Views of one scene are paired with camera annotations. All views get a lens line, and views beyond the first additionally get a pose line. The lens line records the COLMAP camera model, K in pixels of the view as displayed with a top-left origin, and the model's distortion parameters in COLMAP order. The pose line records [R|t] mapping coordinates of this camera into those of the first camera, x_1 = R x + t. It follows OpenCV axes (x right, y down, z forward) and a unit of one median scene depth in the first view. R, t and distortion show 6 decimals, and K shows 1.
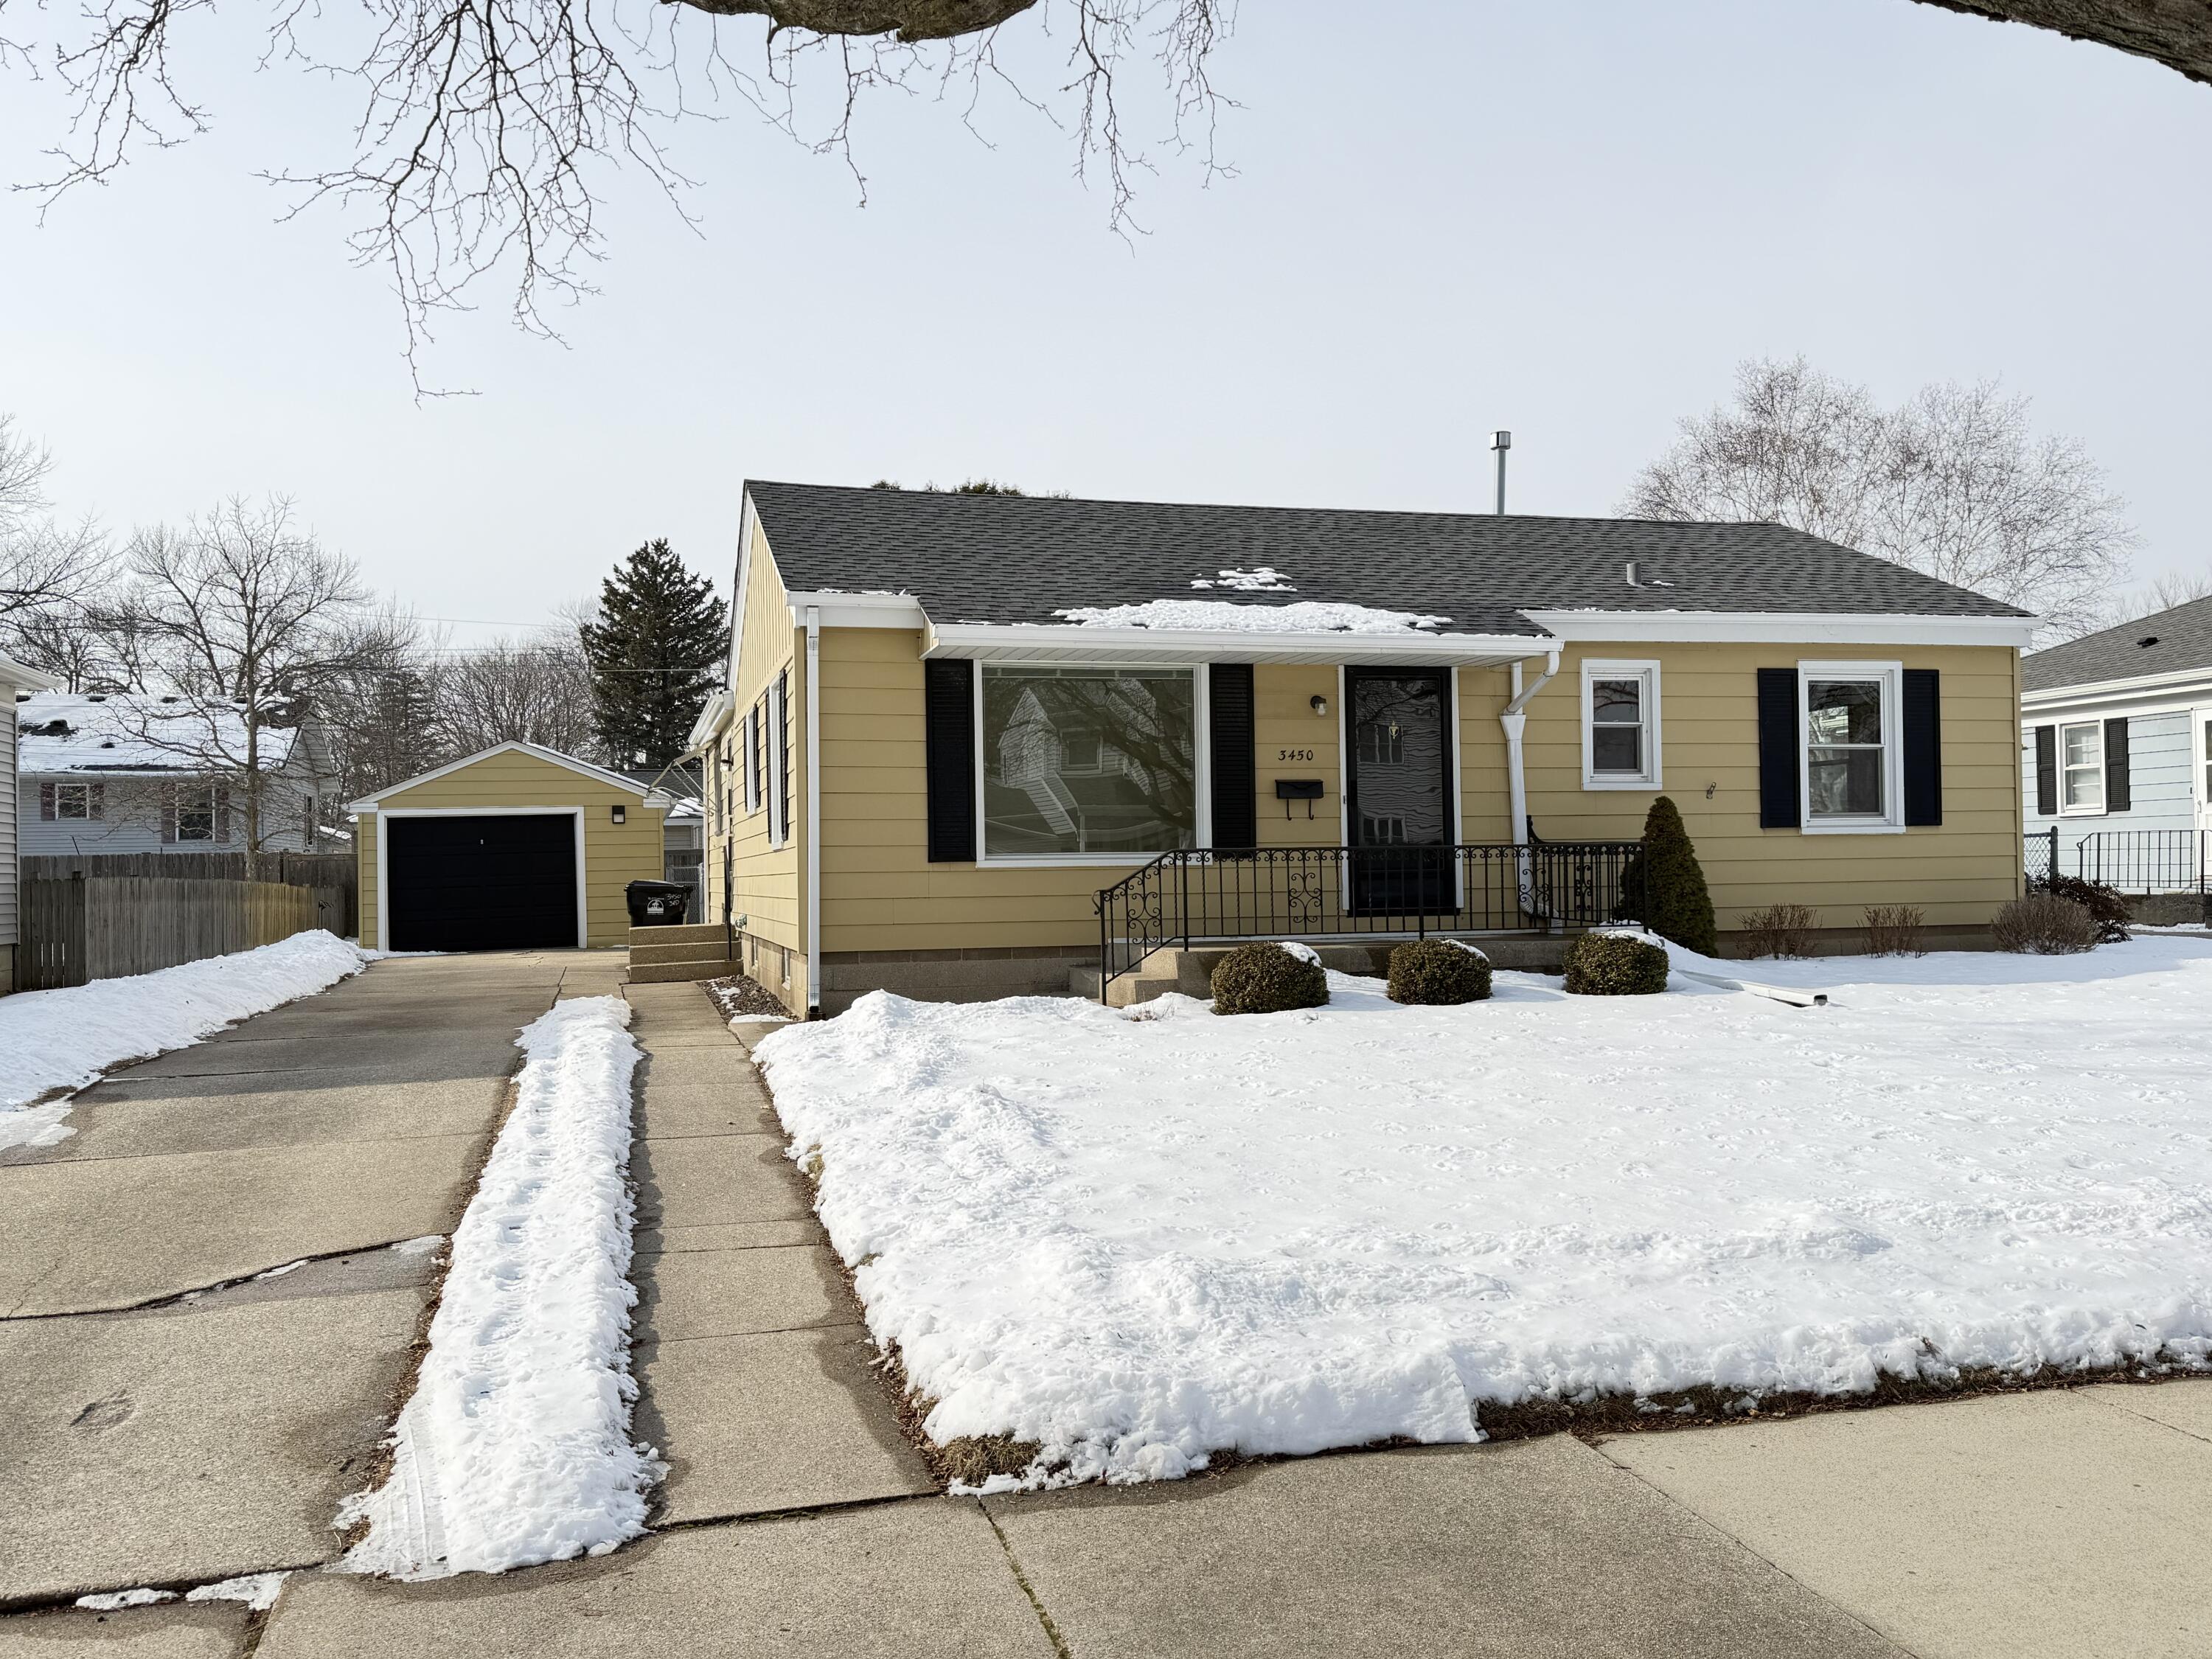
lens RADIAL K [[1846.5, 0, 1106.0], [0, 1846.5, 829.5], [0, 0, 1]] dist [0.006317, -0.005003]
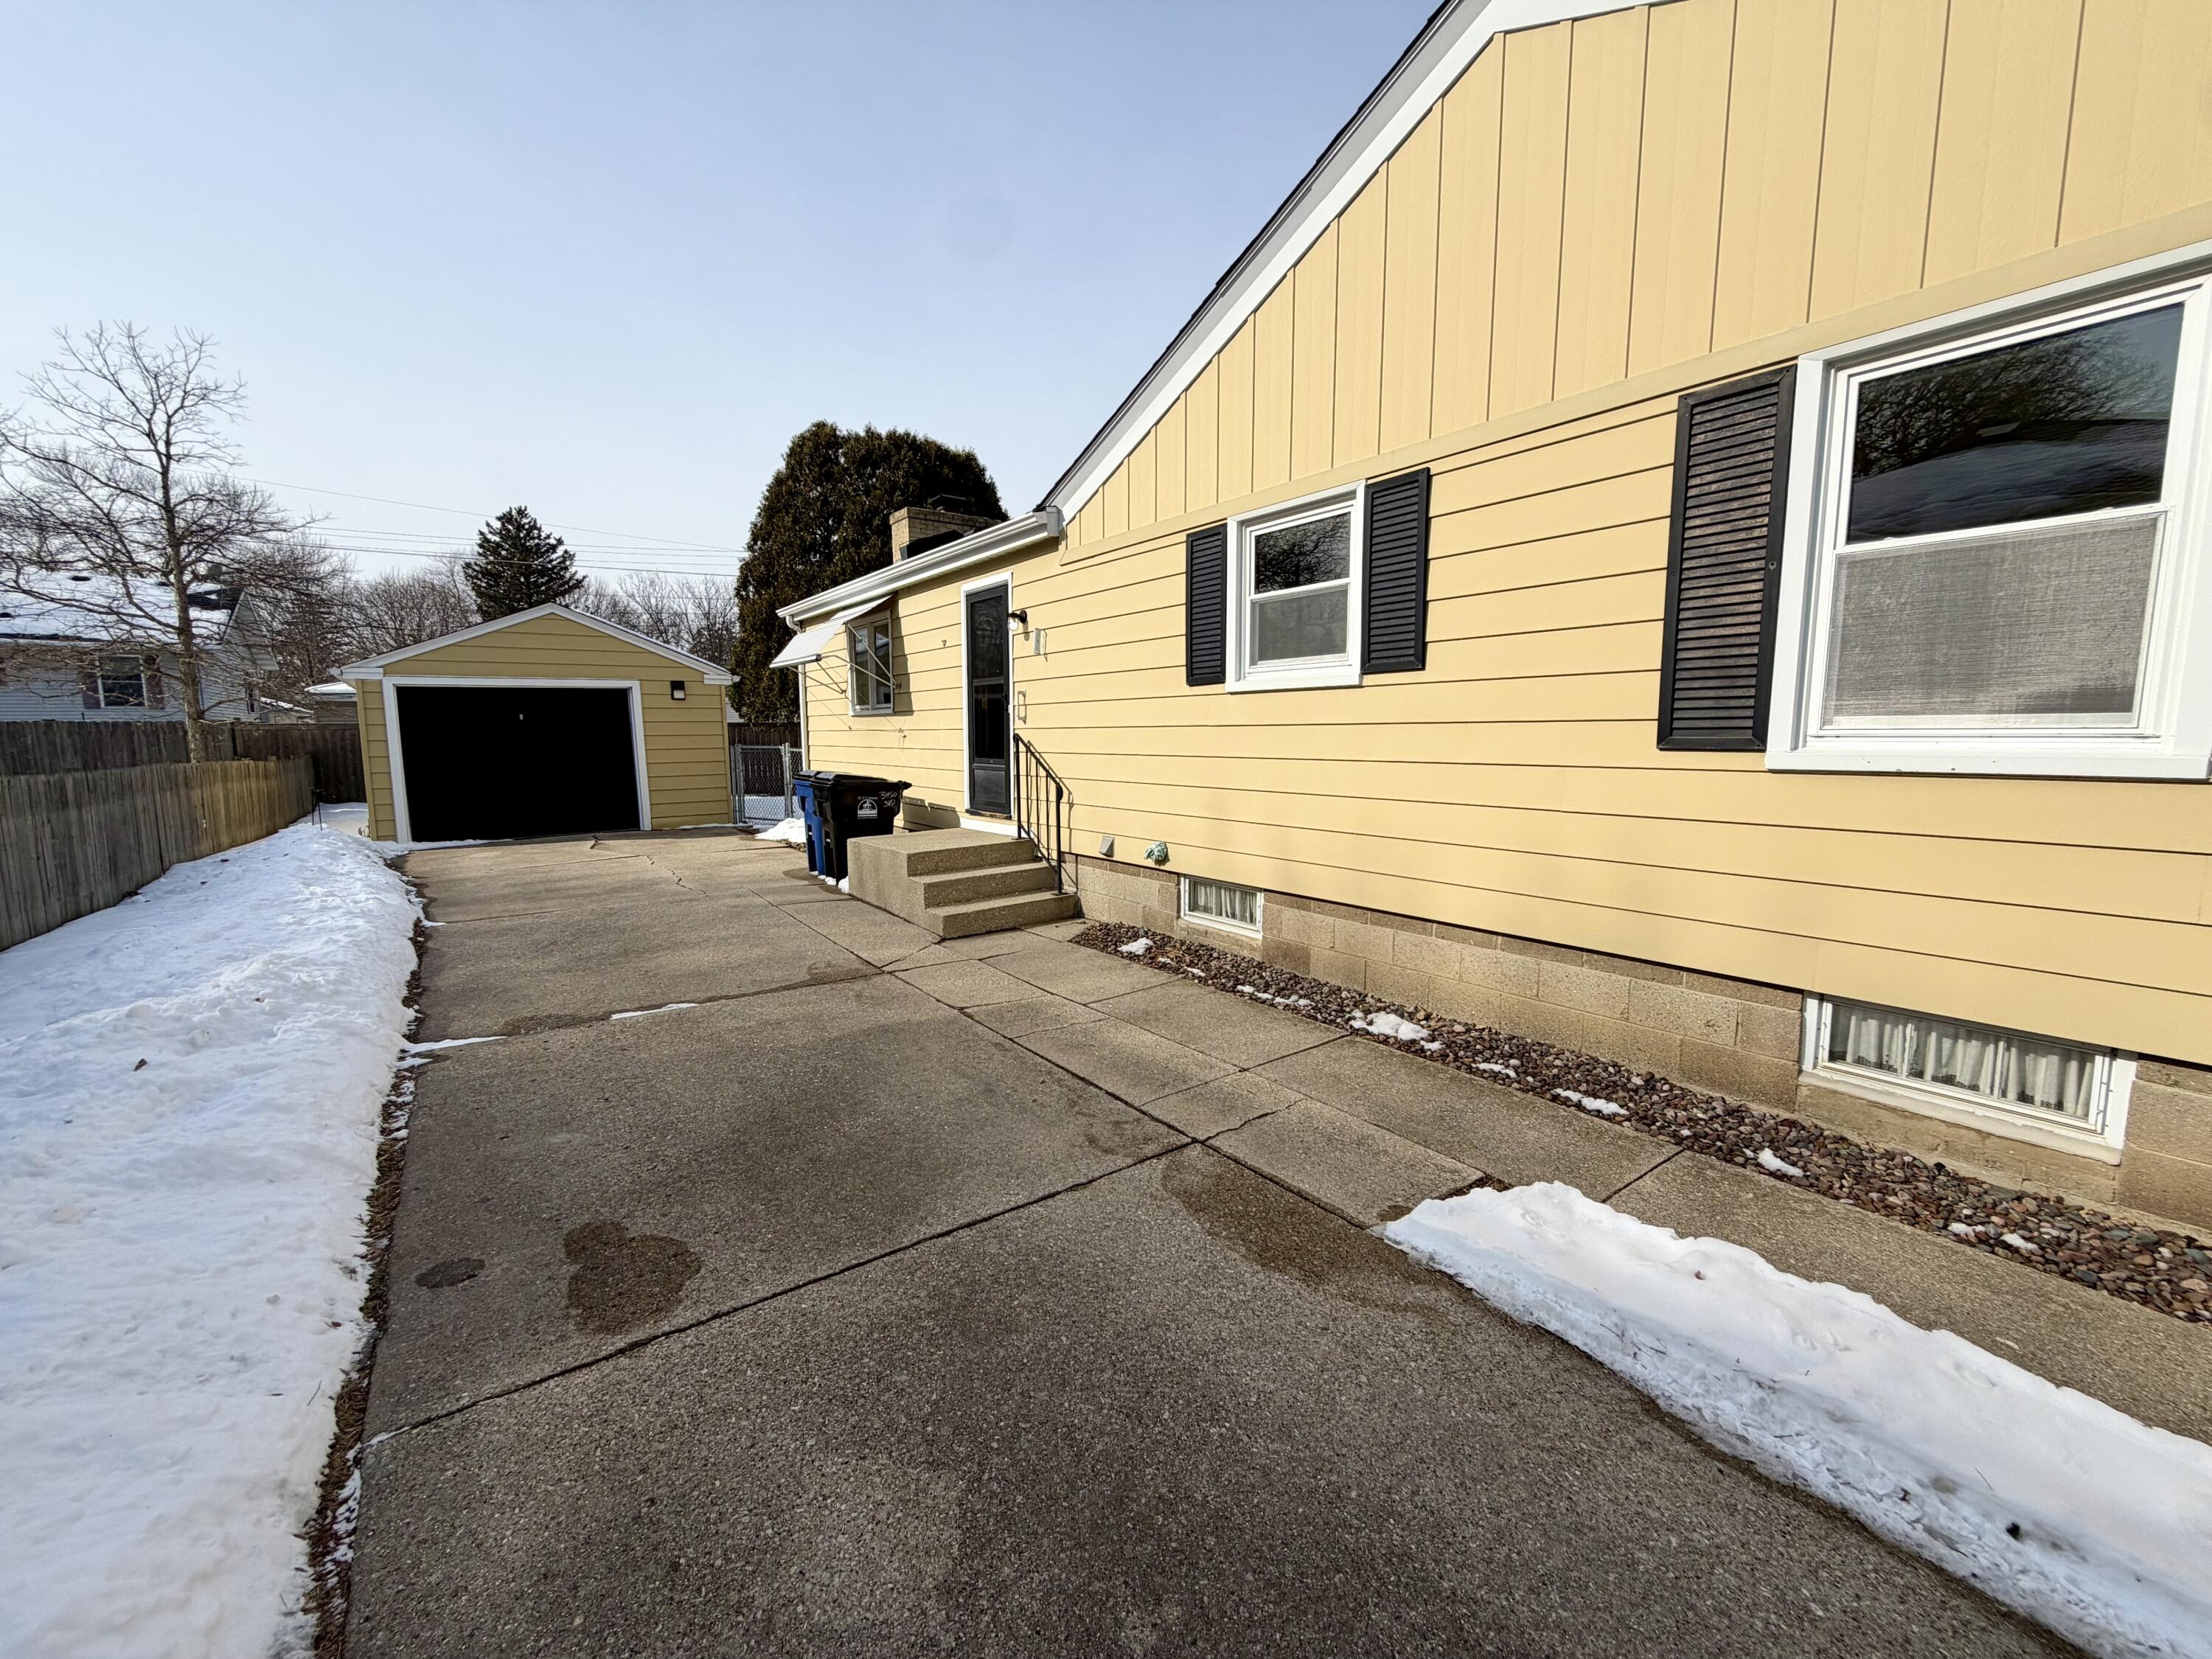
lens RADIAL K [[900.8, 0, 1106.0], [0, 900.8, 829.5], [0, 0, 1]] dist [-0.001588, 0.000110]
pose [[0.937049, -0.029596, 0.347940, -0.163375], [-0.016452, 0.991553, 0.128652, -0.000106], [-0.348809, -0.126278, 0.928648, 0.352193]]
